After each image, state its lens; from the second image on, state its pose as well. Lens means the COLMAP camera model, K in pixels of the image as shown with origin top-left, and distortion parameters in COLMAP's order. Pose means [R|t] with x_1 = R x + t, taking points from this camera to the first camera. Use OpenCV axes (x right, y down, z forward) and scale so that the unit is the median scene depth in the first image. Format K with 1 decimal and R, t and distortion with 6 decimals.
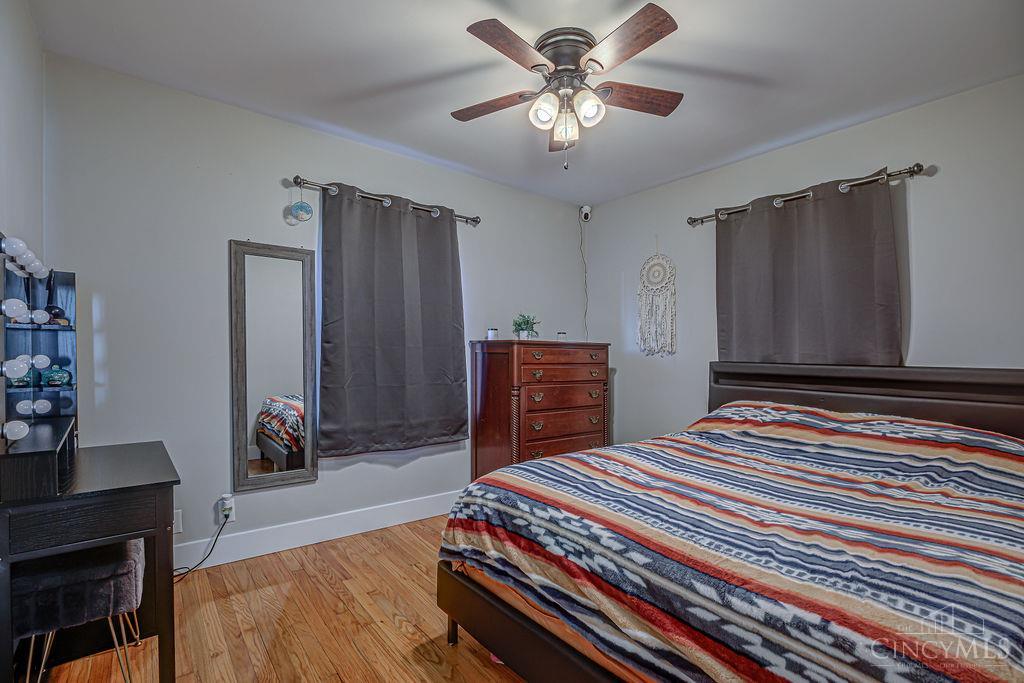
lens RADIAL K [[490.4, 0, 512.0], [0, 490.4, 341.5], [0, 0, 1]] dist [-0.014220, -0.000141]
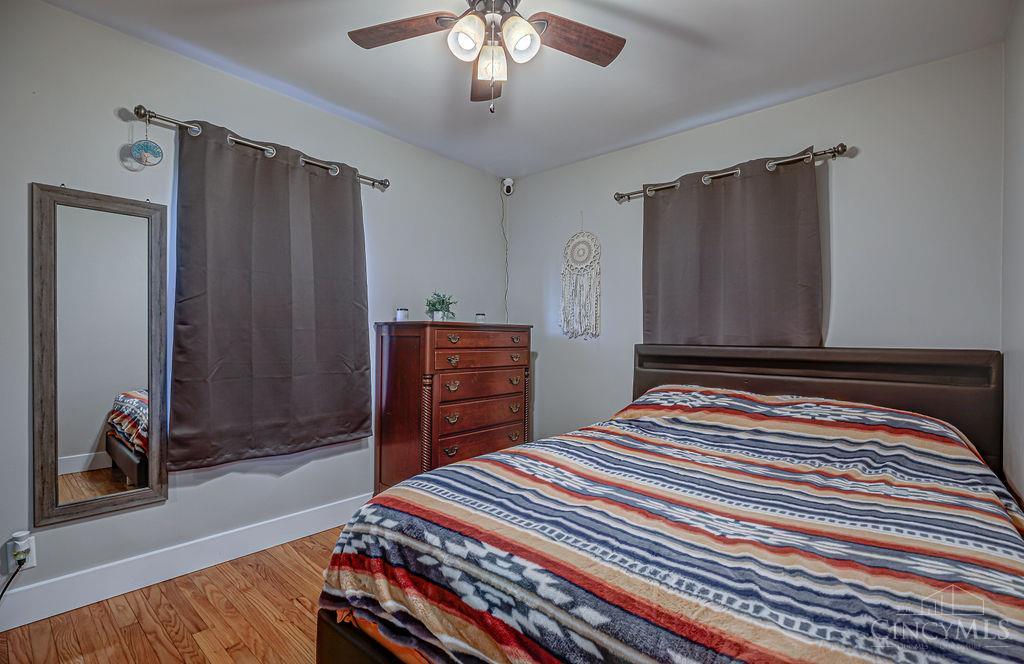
lens RADIAL K [[464.5, 0, 536.5], [0, 464.5, 289.7], [0, 0, 1]] dist [-0.001935, -0.000410]
pose [[0.973918, 0.017943, 0.226191, 0.008895], [-0.000197, 0.996935, -0.078236, 0.007472], [-0.226902, 0.076151, 0.970936, 0.191982]]
